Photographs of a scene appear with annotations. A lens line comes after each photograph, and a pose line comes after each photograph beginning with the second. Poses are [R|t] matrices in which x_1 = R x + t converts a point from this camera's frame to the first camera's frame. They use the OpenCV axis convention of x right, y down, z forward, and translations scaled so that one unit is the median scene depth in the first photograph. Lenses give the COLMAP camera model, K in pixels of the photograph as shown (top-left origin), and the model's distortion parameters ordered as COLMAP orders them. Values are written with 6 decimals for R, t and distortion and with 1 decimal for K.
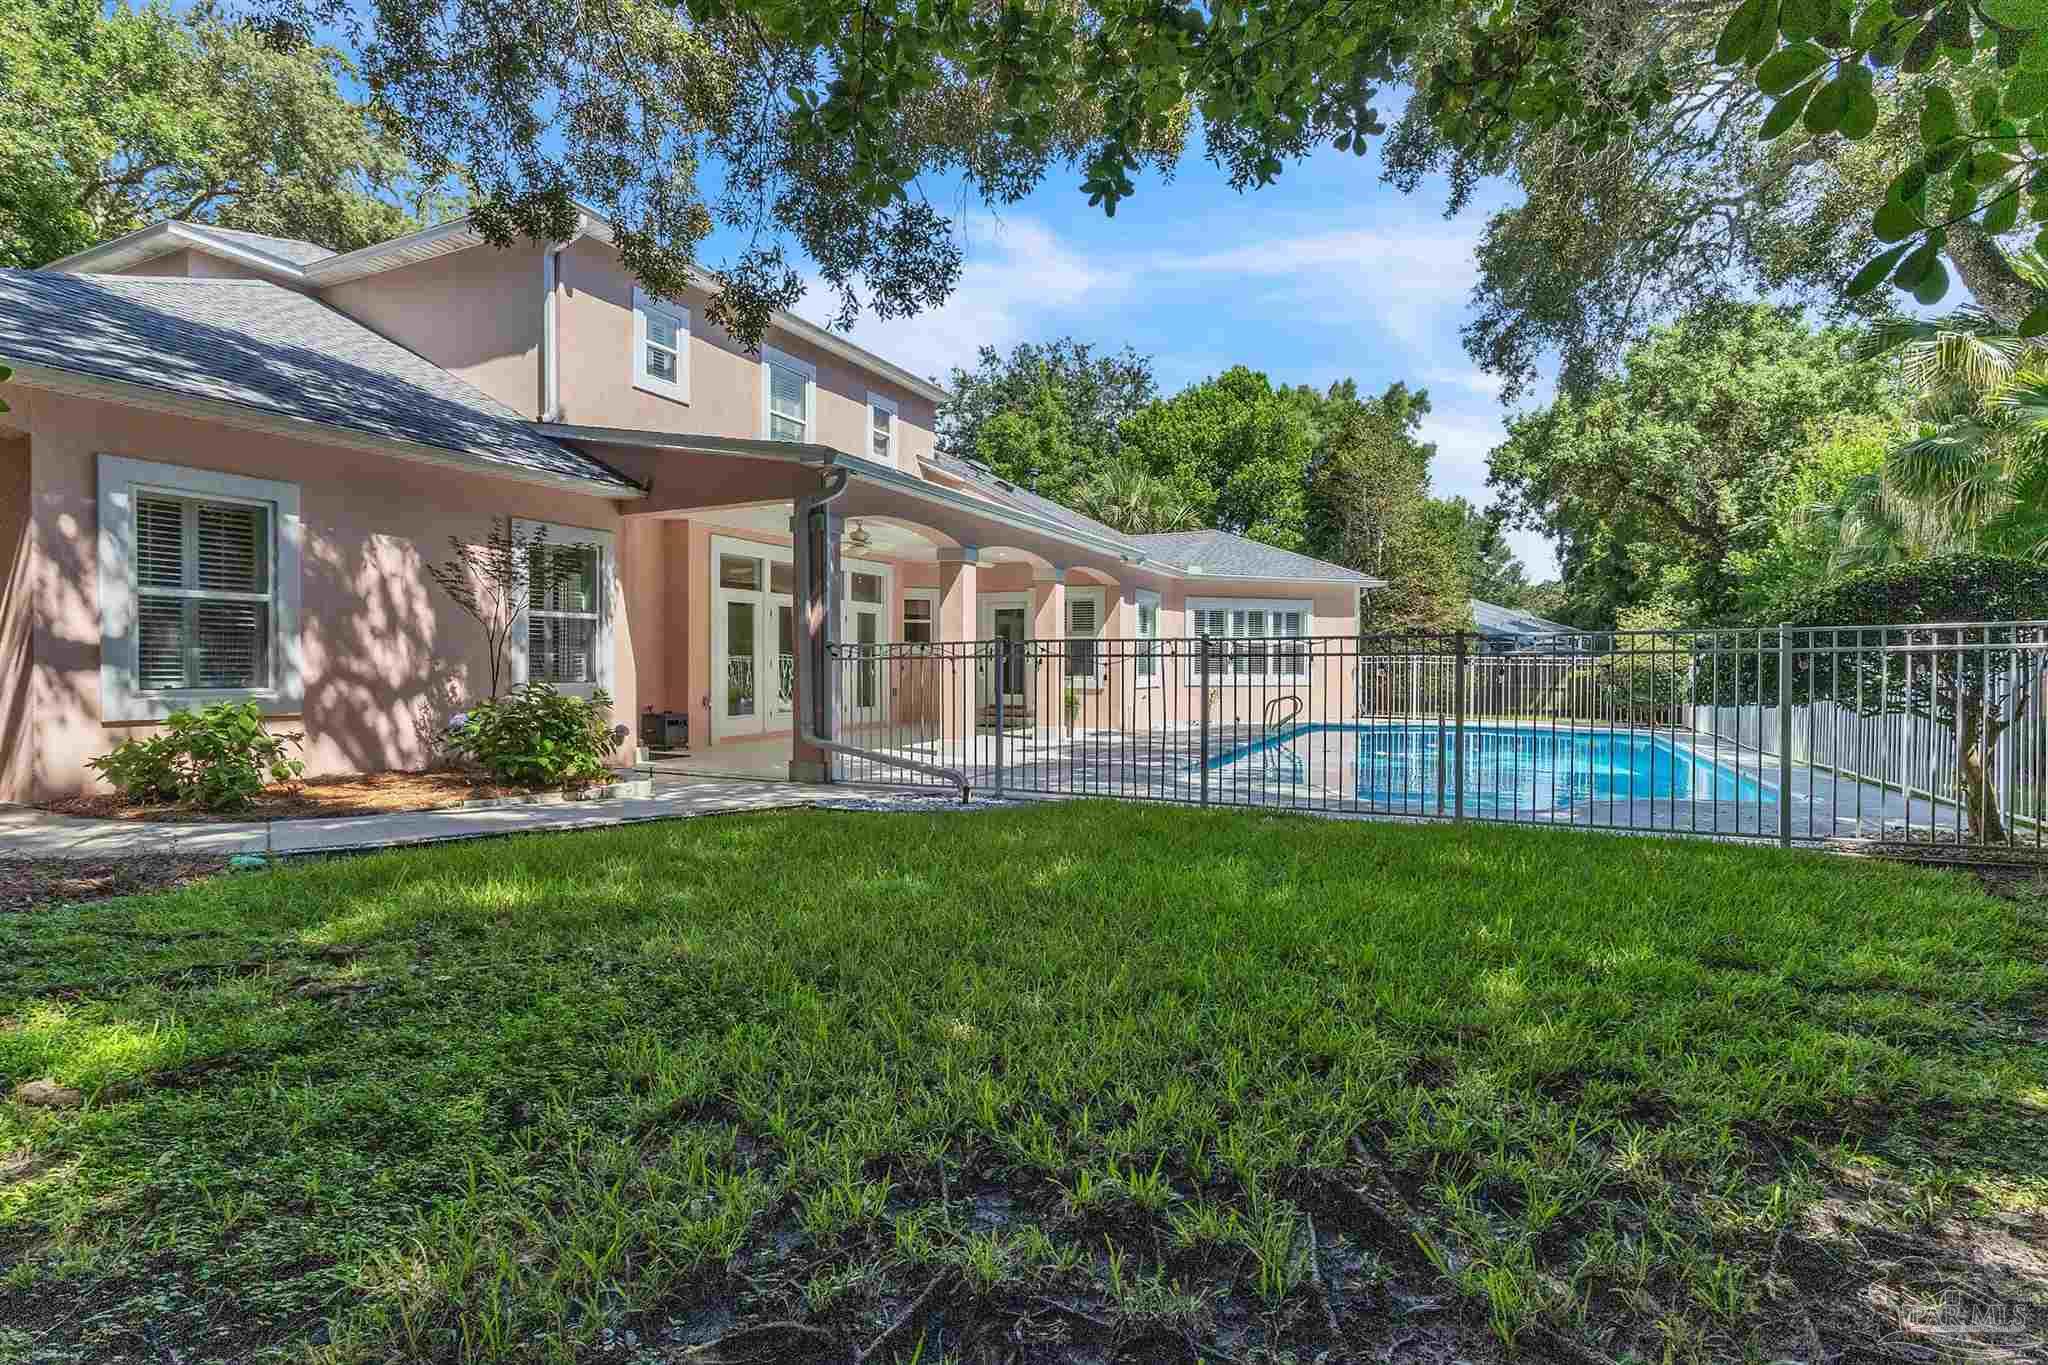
lens RADIAL K [[956.1, 0, 1034.7], [0, 956.1, 680.6], [0, 0, 1]] dist [0.006935, -0.001143]
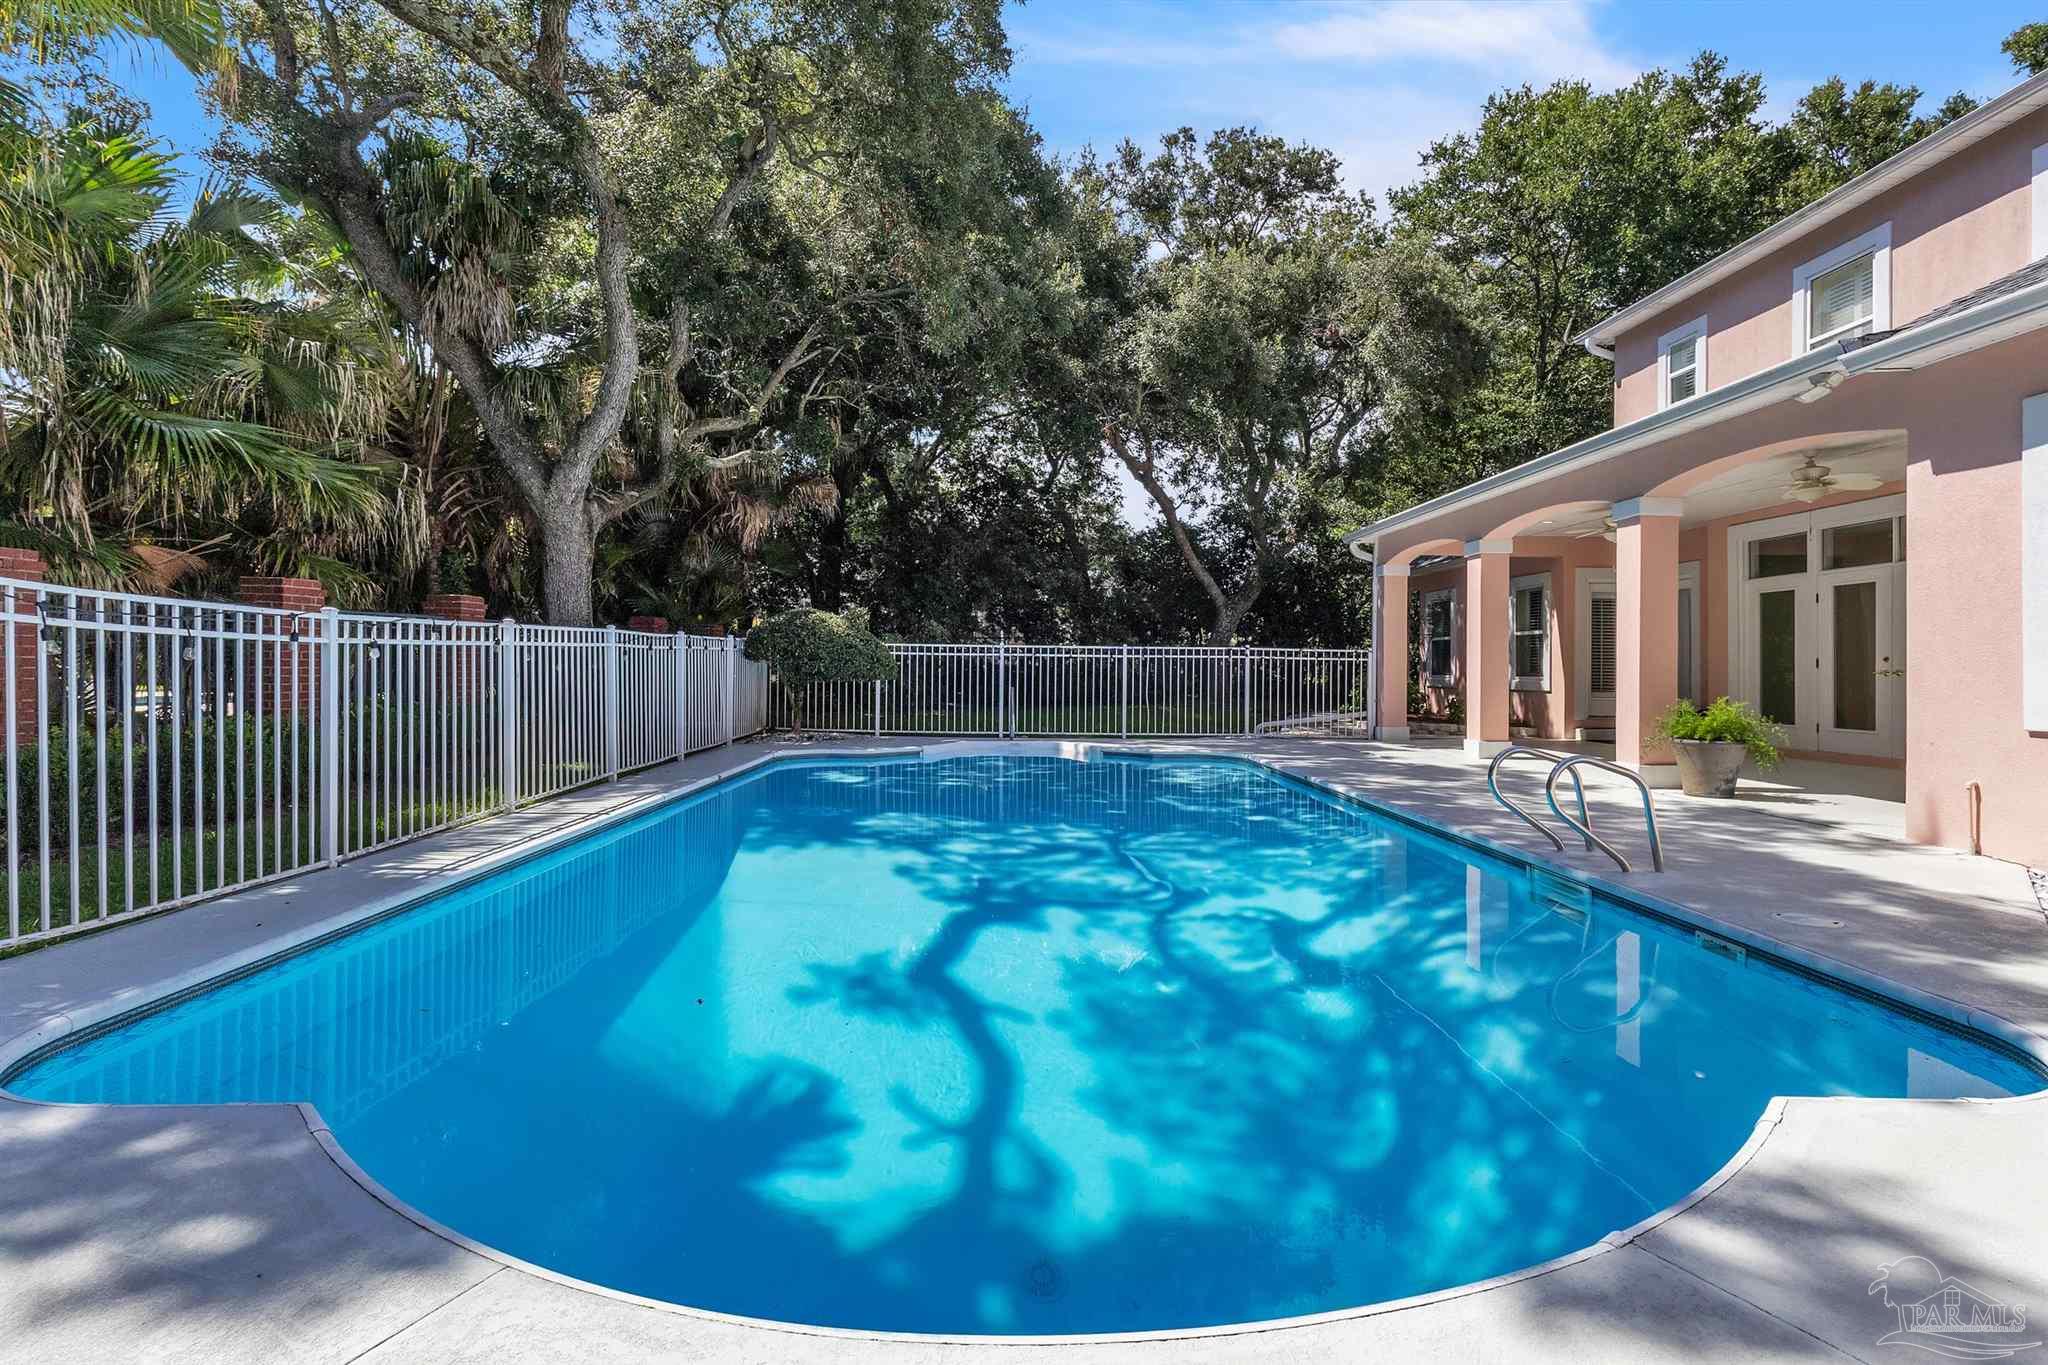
lens RADIAL K [[956.1, 0, 1028.0], [0, 956.1, 677.5], [0, 0, 1]] dist [0.006935, -0.001143]
pose [[-0.886906, 0.002881, -0.461941, 1.023101], [-0.003818, 0.999901, 0.013568, -0.022412], [0.461934, 0.013797, -0.886807, 2.182542]]
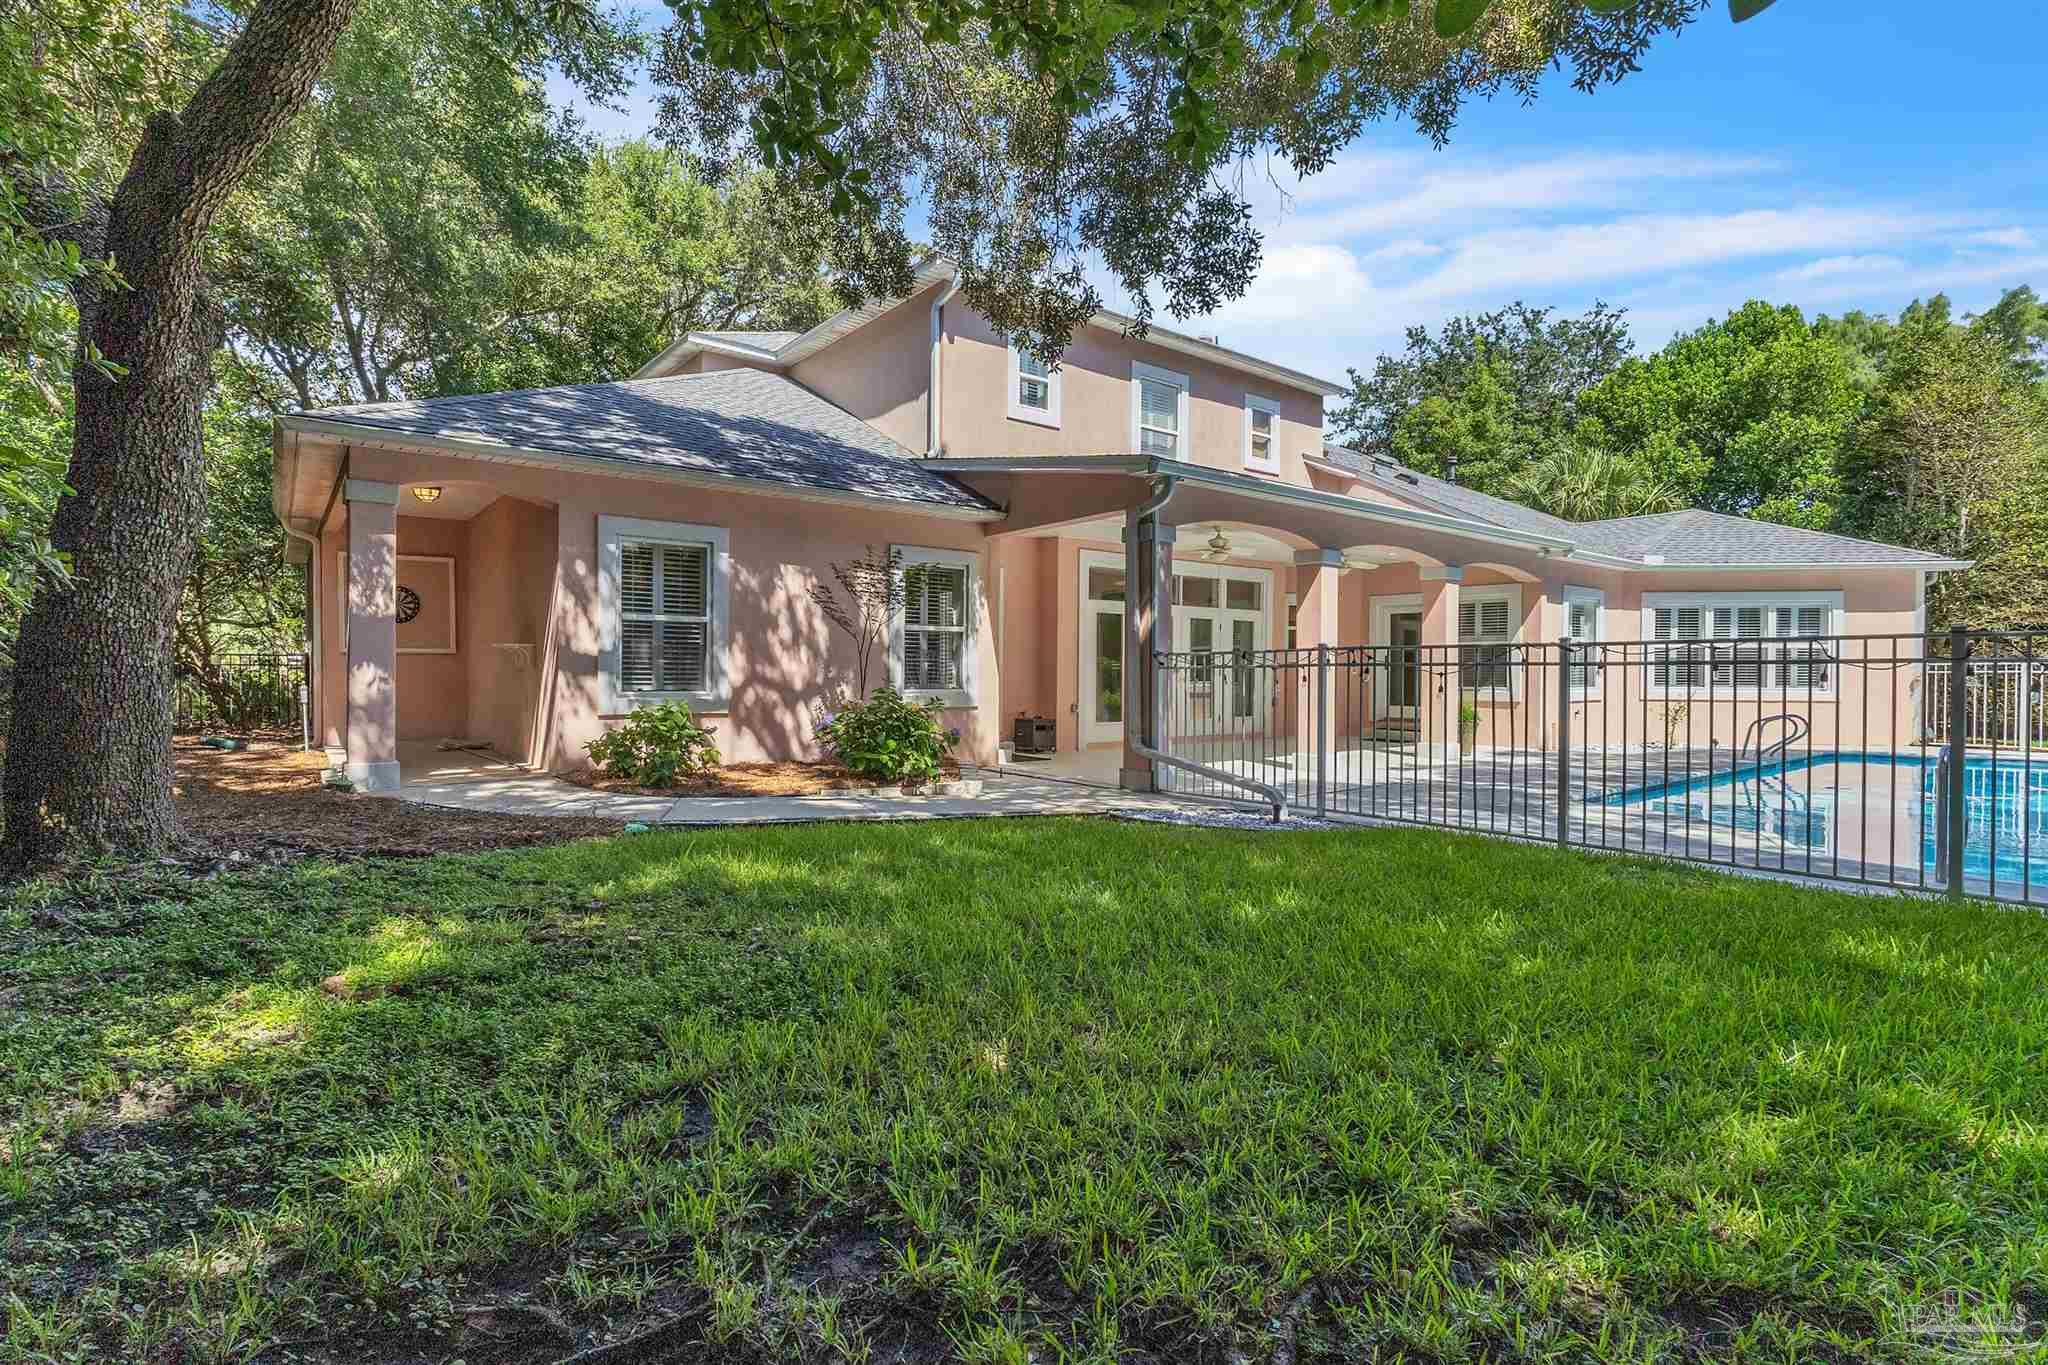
lens RADIAL K [[956.1, 0, 1036.4], [0, 956.1, 681.1], [0, 0, 1]] dist [0.006935, -0.001143]
pose [[0.897759, 0.007085, -0.440430, 0.119026], [-0.010374, 0.999933, -0.005060, -0.002132], [0.440365, 0.009112, 0.897772, 0.052407]]
